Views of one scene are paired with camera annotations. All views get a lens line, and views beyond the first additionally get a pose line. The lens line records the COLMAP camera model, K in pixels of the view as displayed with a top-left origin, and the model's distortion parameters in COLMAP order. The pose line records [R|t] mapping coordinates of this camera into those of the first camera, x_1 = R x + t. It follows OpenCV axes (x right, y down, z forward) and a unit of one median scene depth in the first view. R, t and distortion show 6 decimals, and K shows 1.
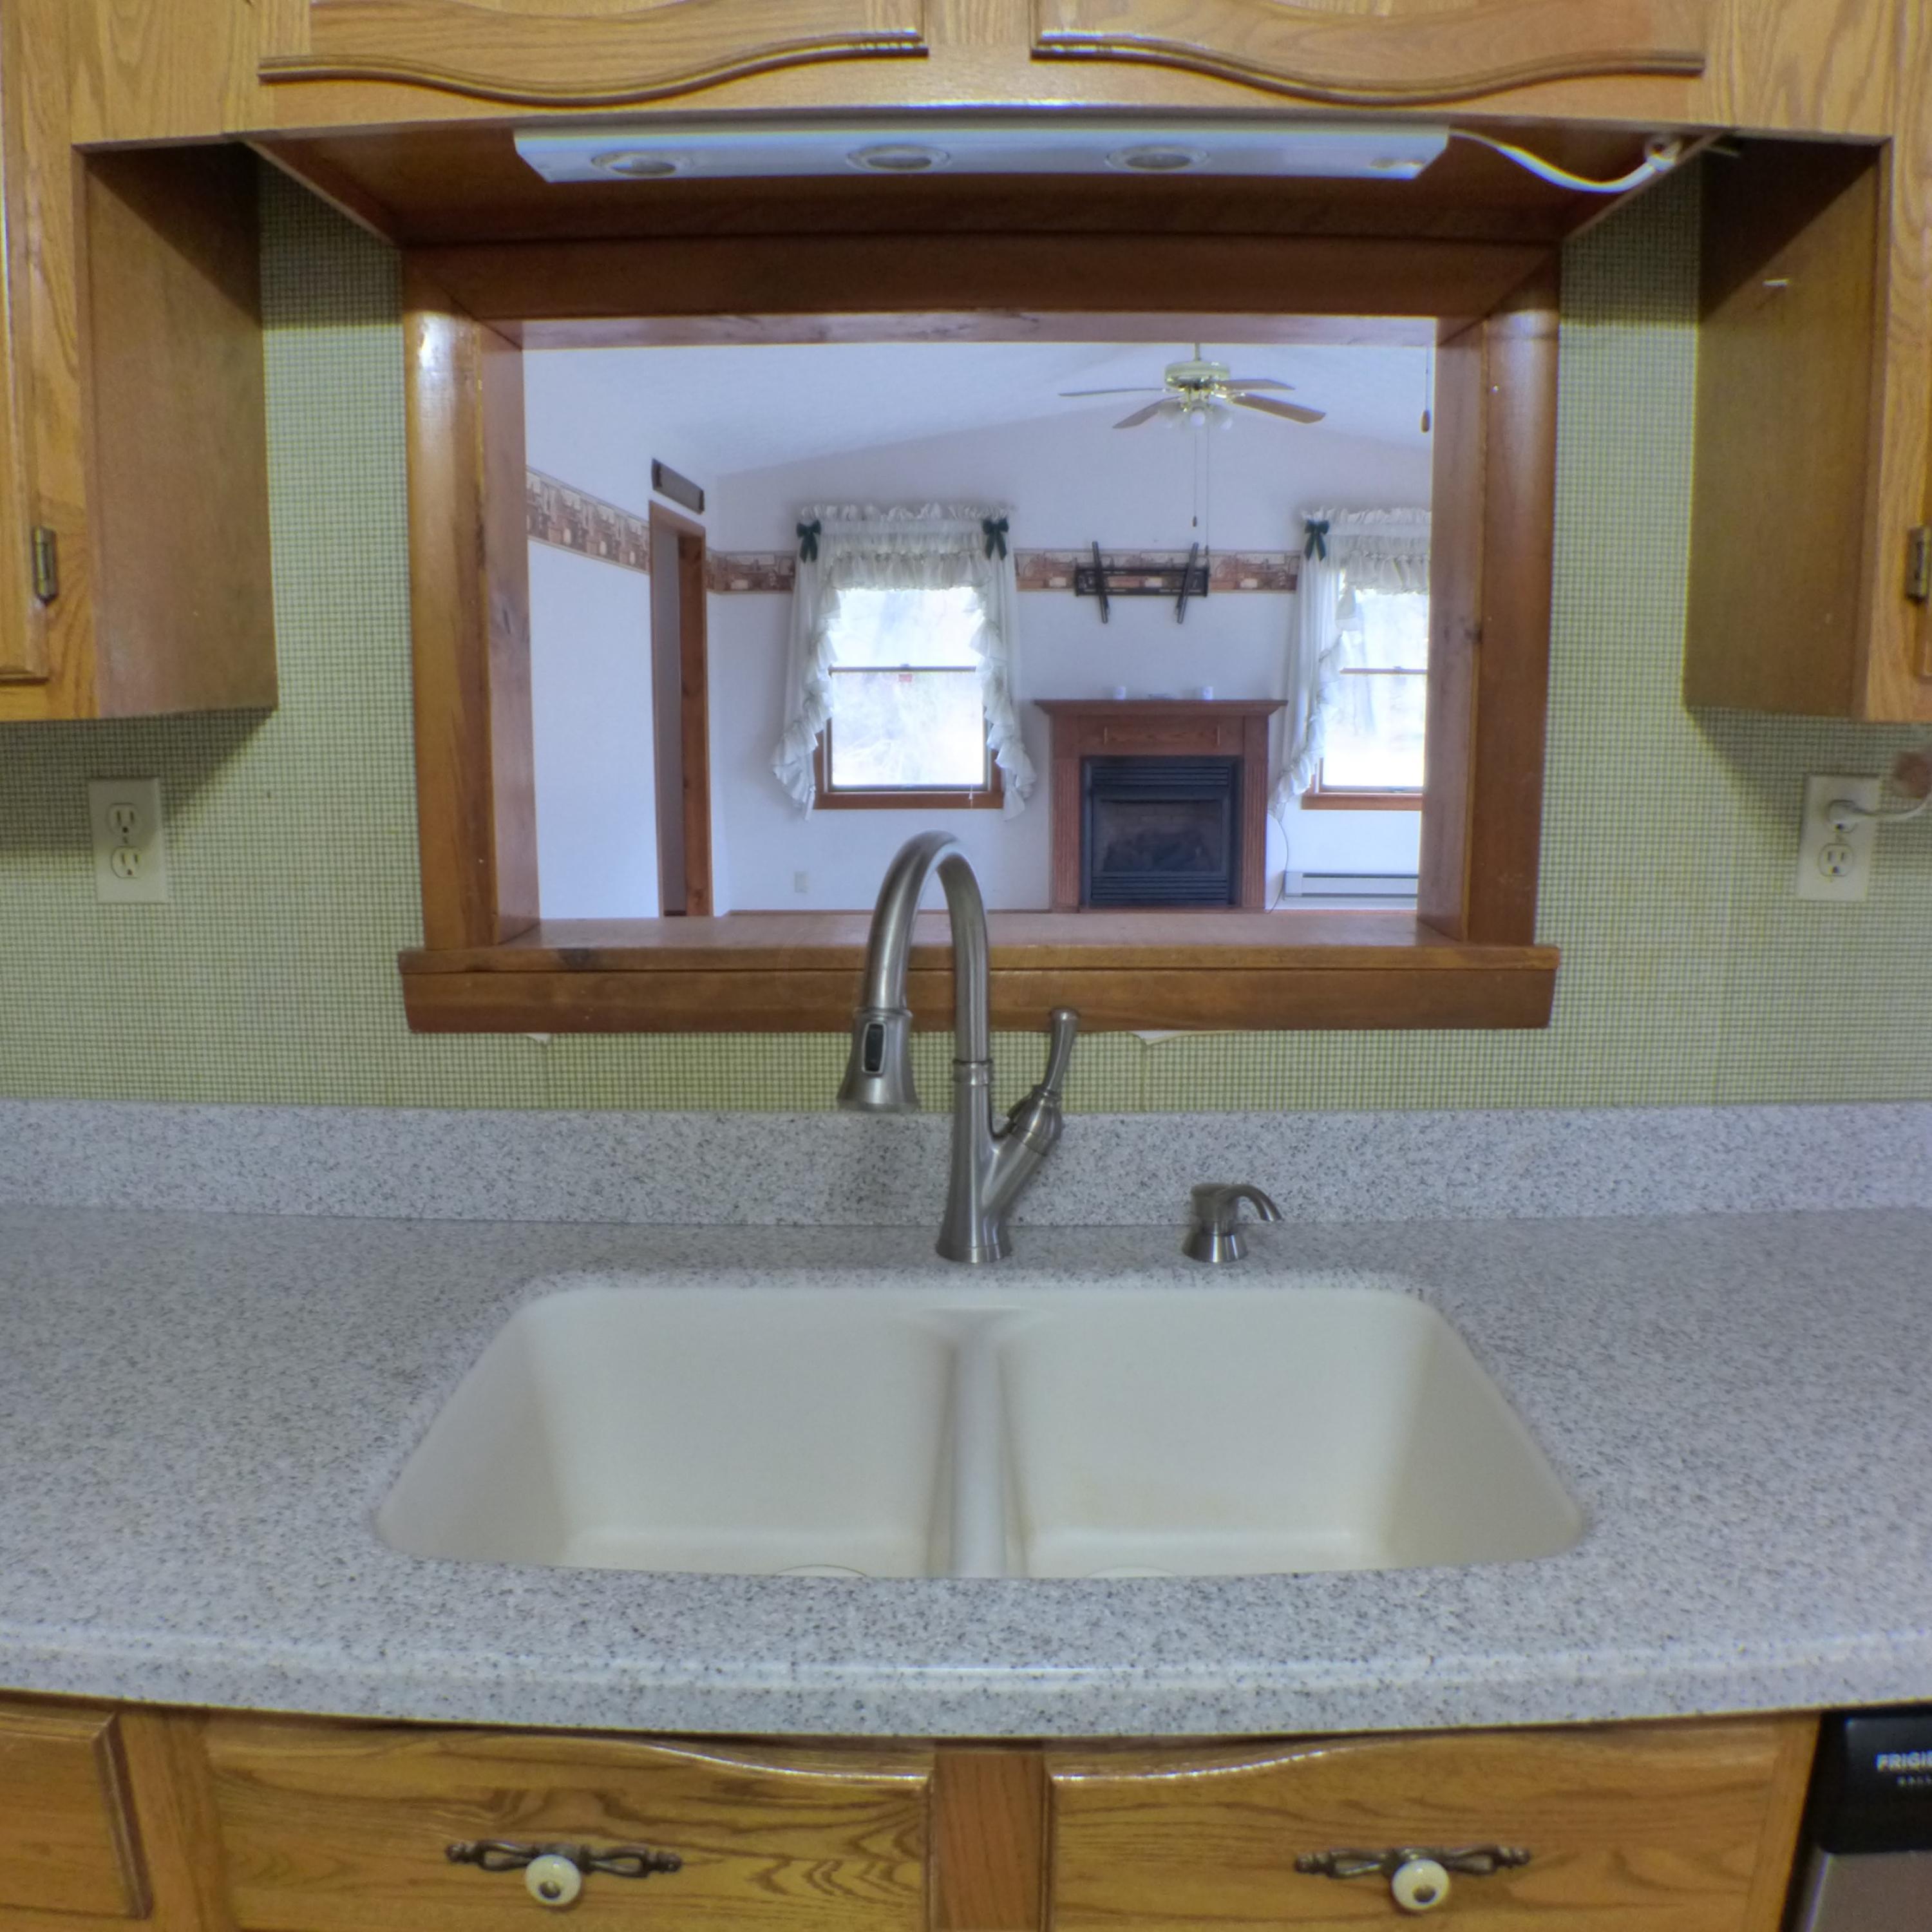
lens RADIAL K [[1579.3, 0, 966.0], [0, 1579.3, 966.0], [0, 0, 1]] dist [-0.156631, 0.054764]
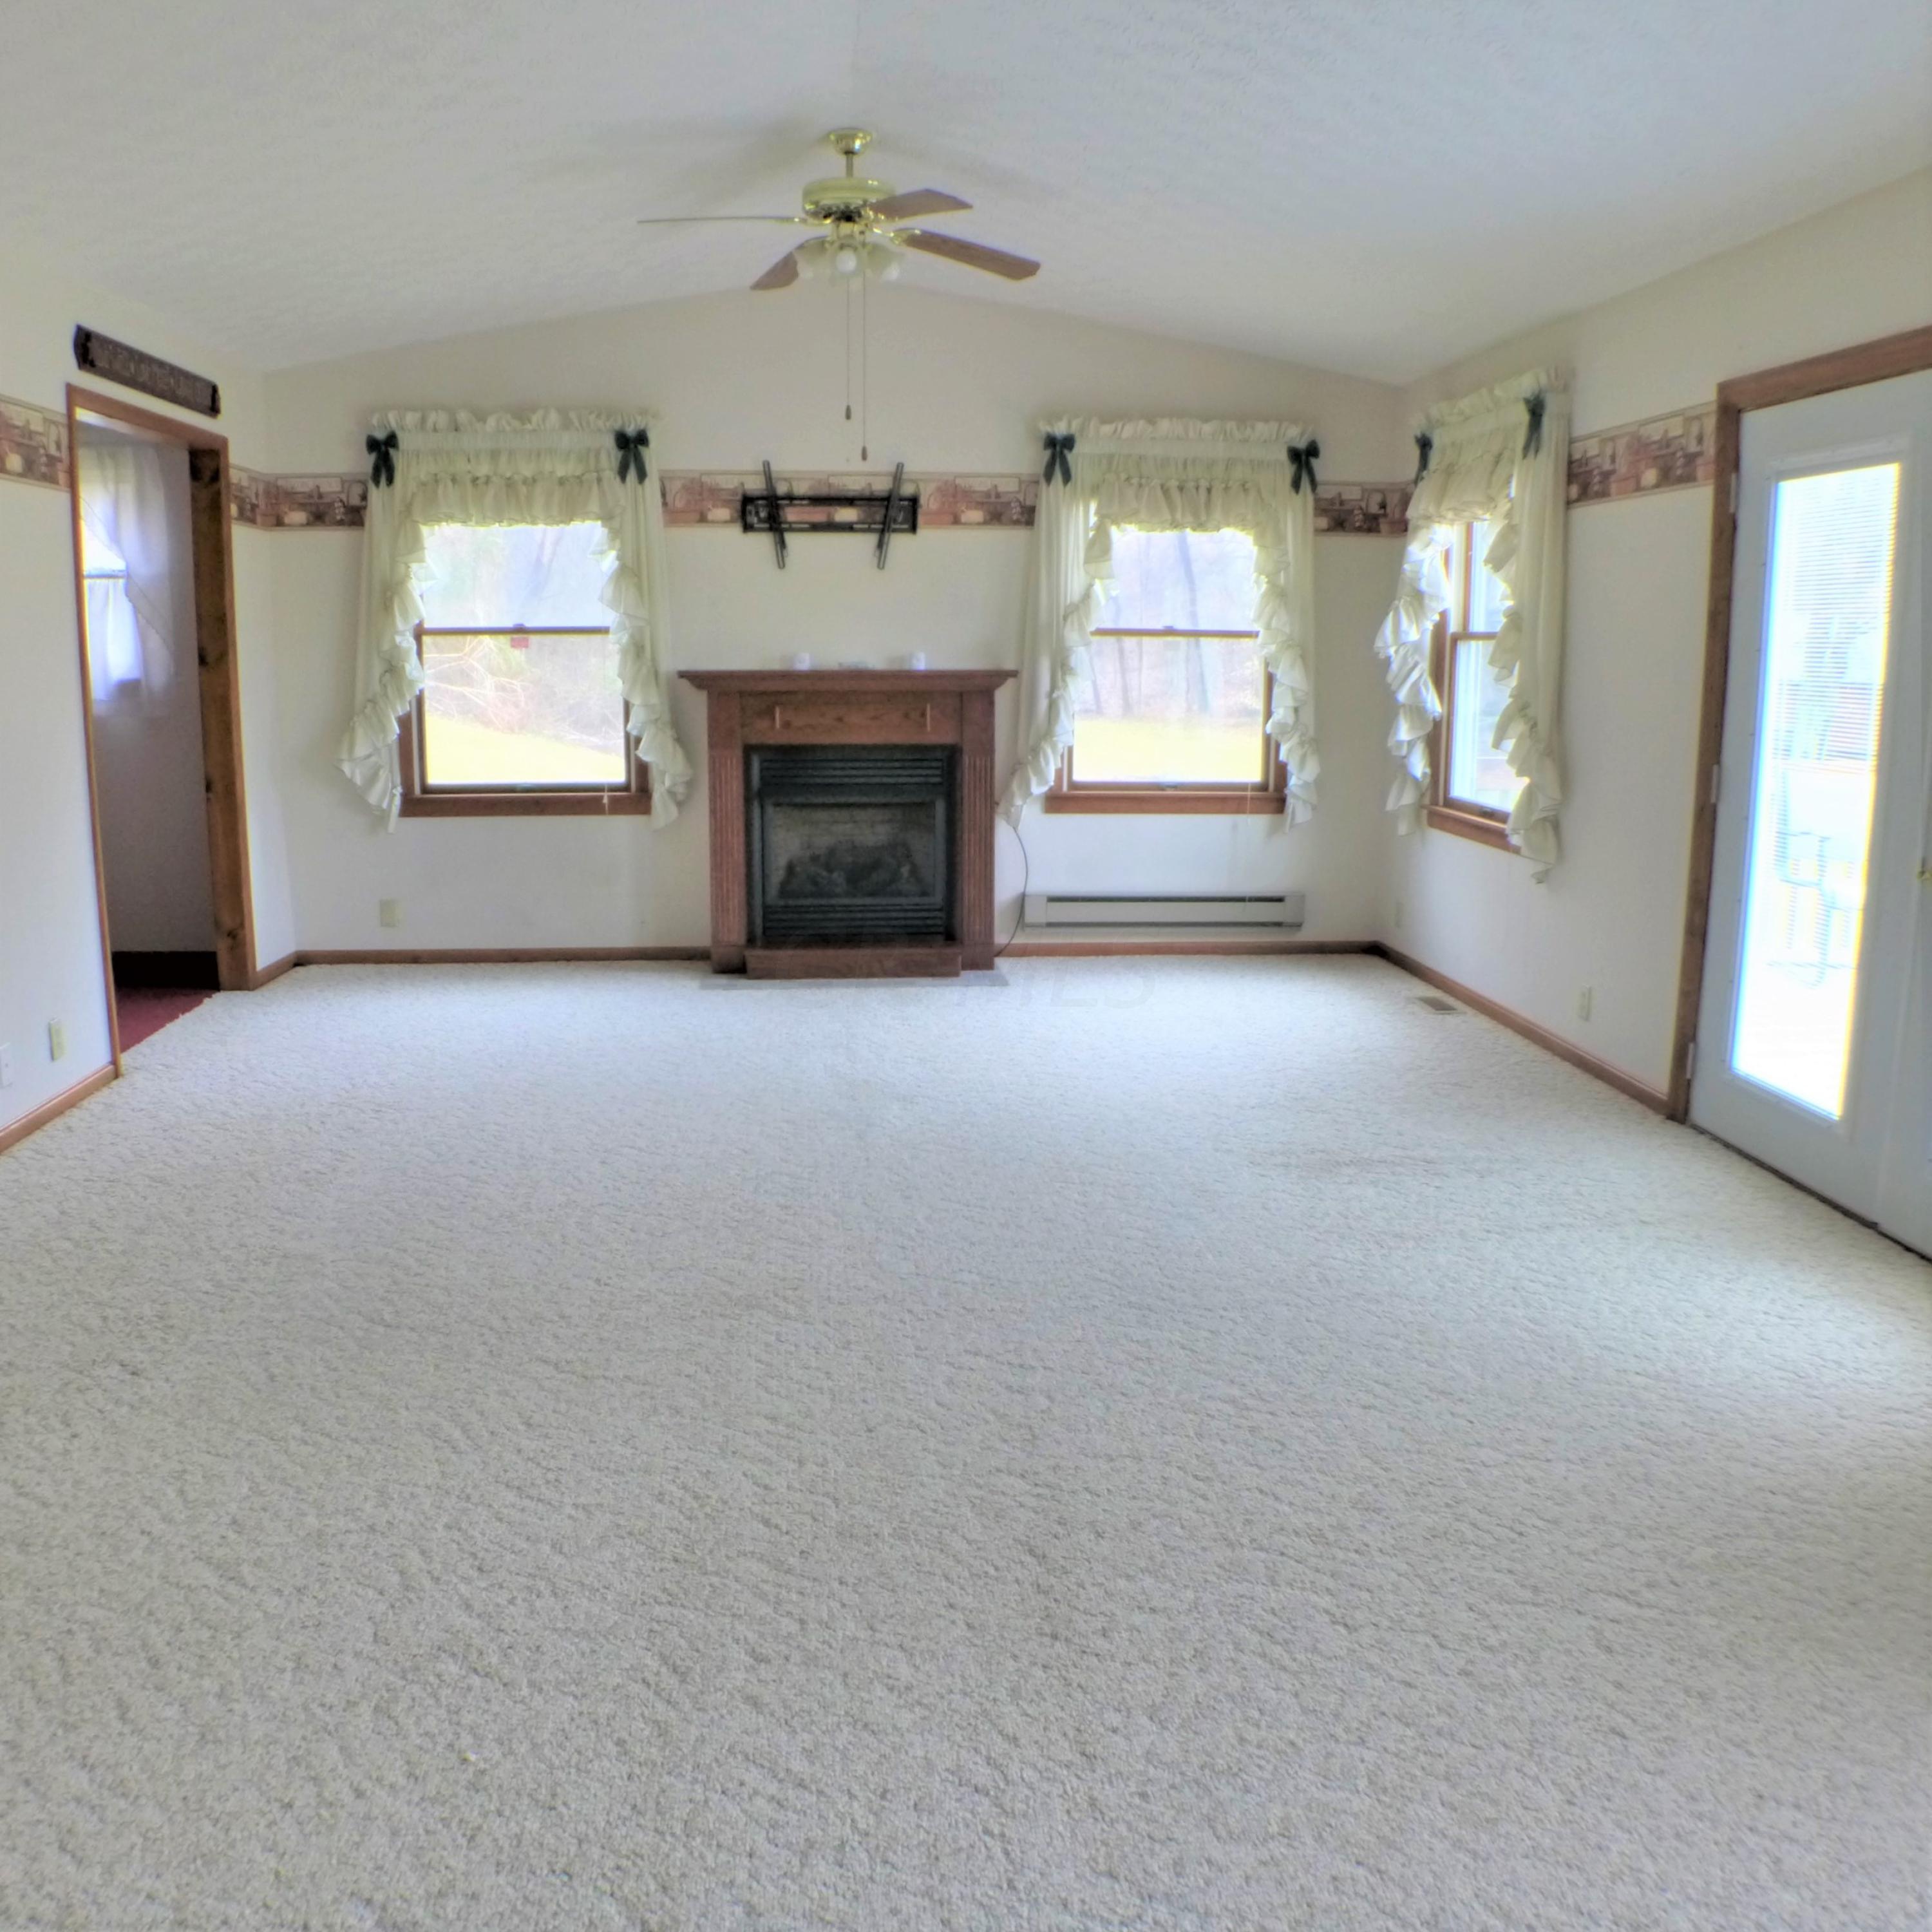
lens RADIAL K [[1593.5, 0, 967.5], [0, 1593.5, 935.6], [0, 0, 1]] dist [-0.141497, 0.038132]
pose [[0.995037, -0.008832, 0.099114, 0.101895], [0.009216, 0.999952, -0.003414, -0.038888], [-0.099079, 0.004310, 0.995070, 0.235641]]
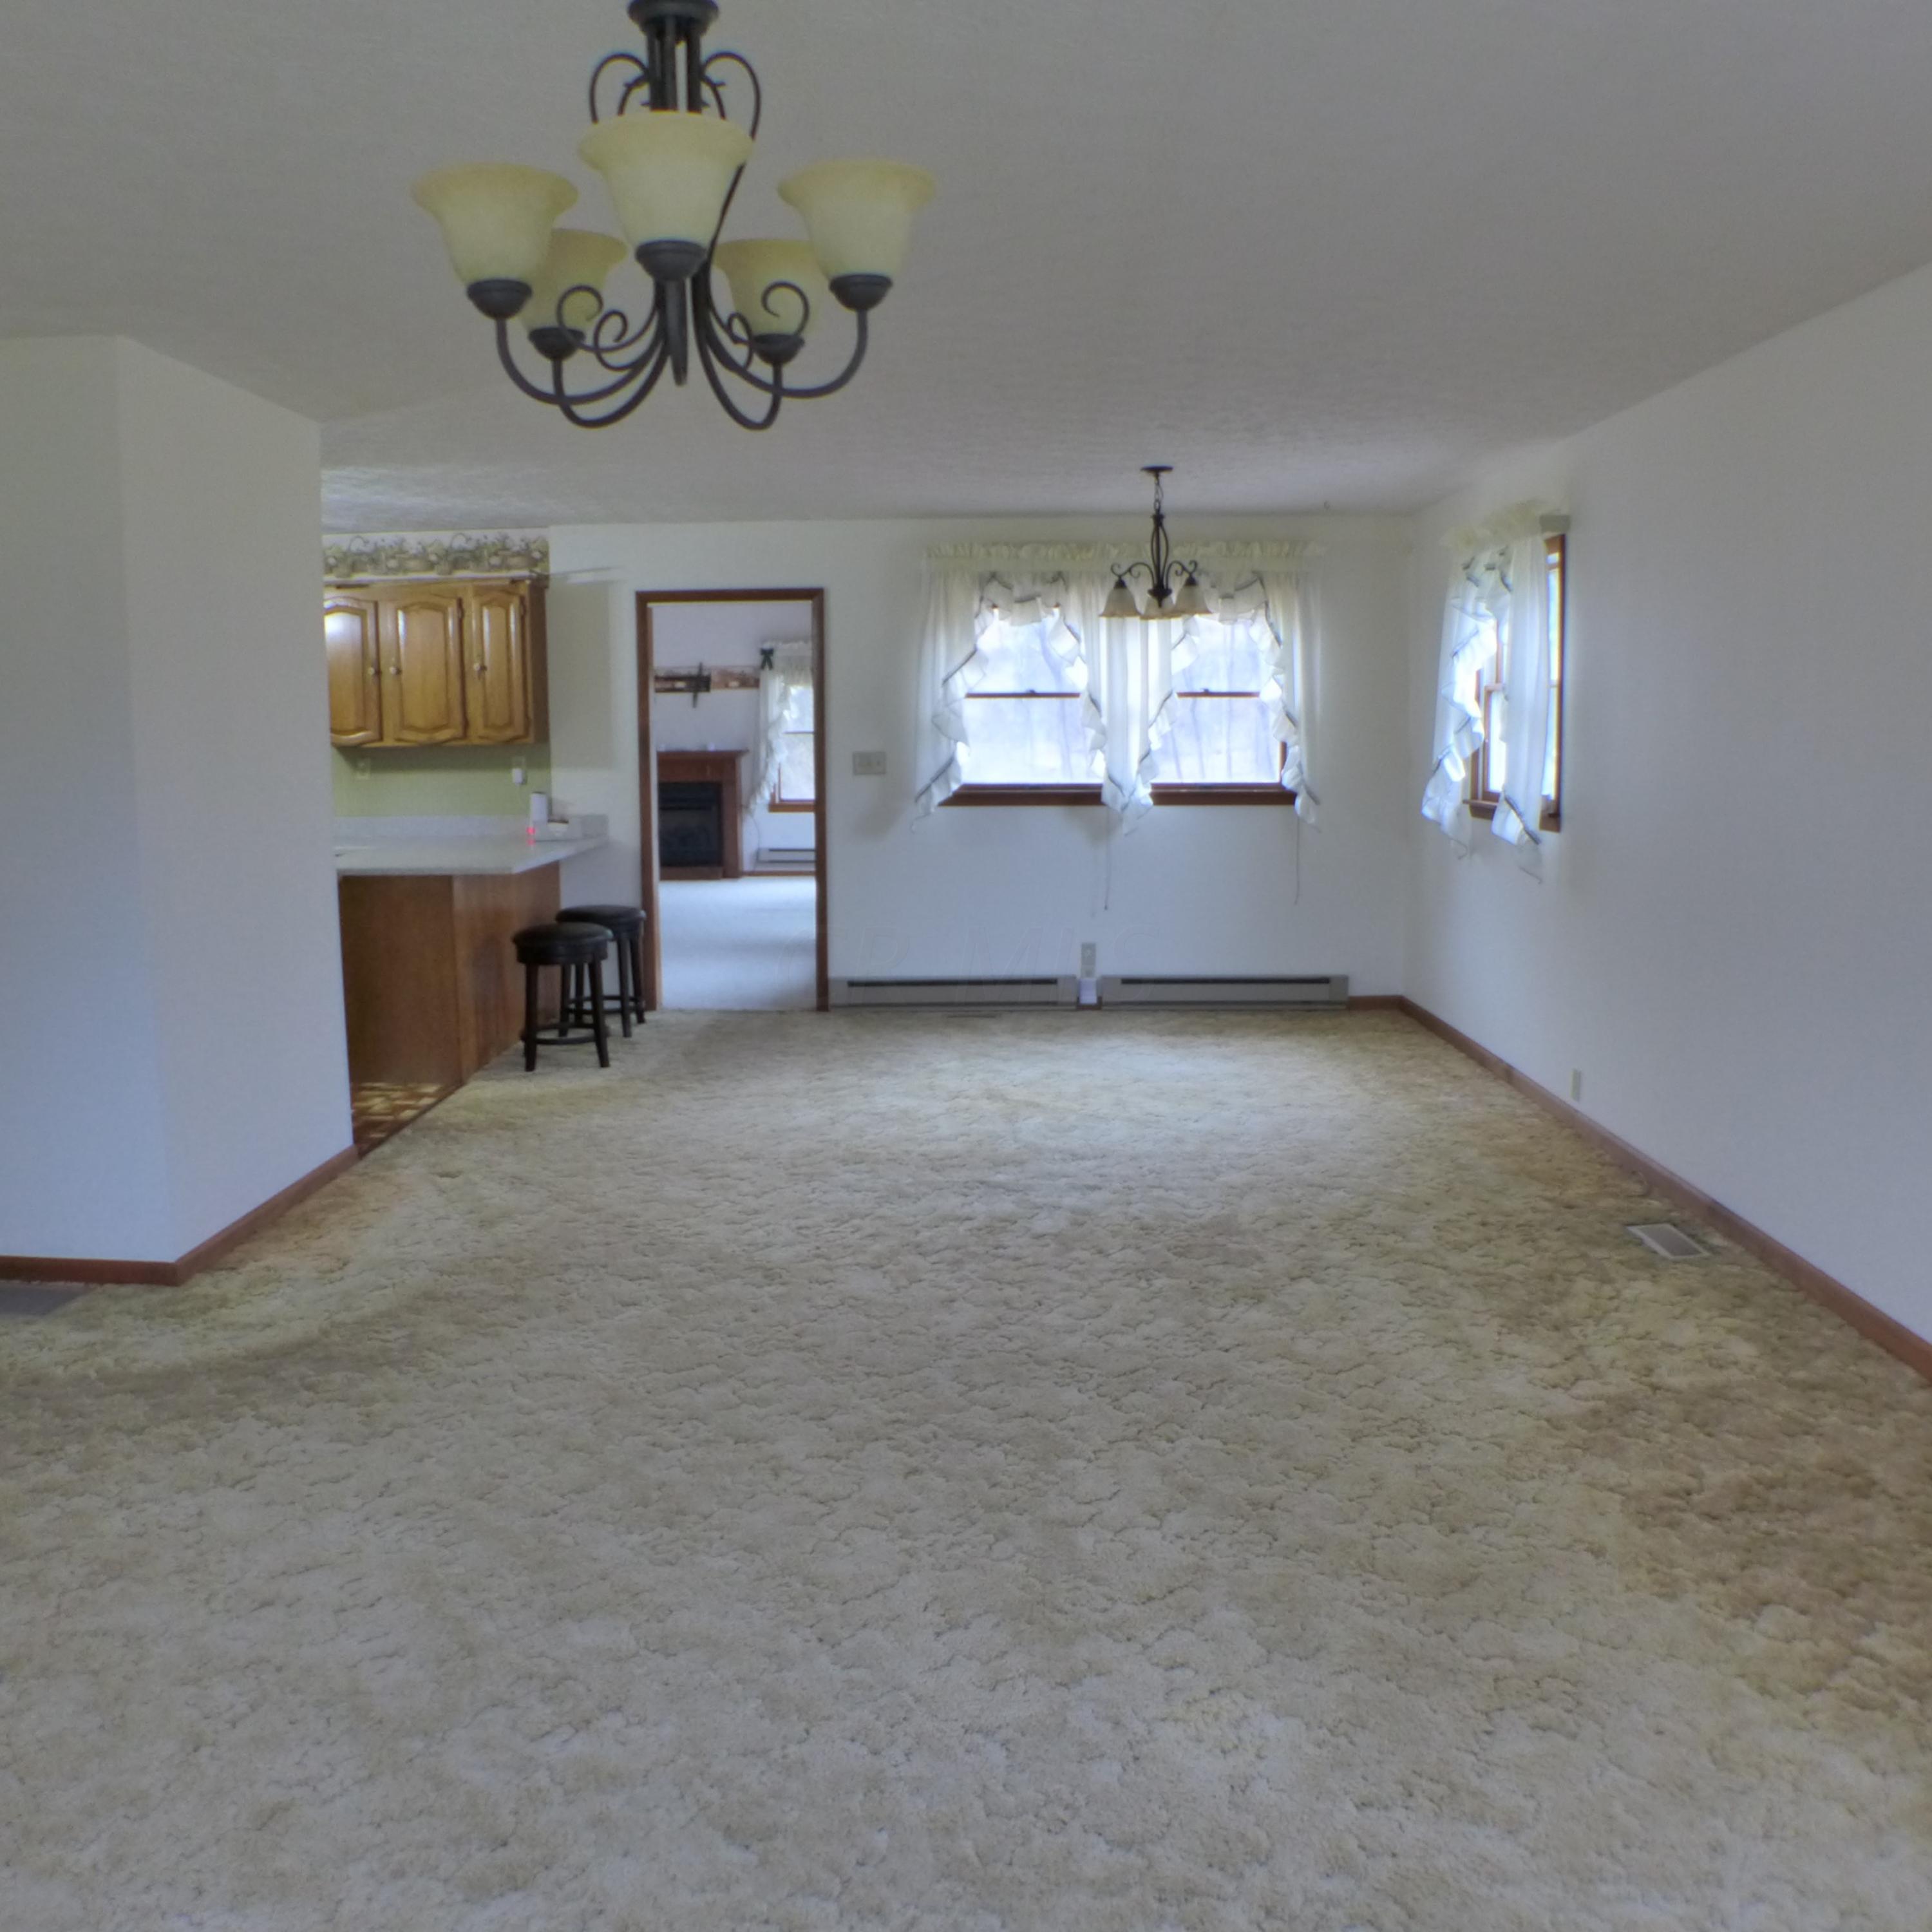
lens RADIAL K [[1579.3, 0, 966.0], [0, 1579.3, 966.0], [0, 0, 1]] dist [-0.156631, 0.054764]
pose [[0.999788, -0.006587, 0.019526, 0.409698], [0.007295, 0.999310, -0.036408, 0.139853], [-0.019273, 0.036542, 0.999146, -0.766821]]
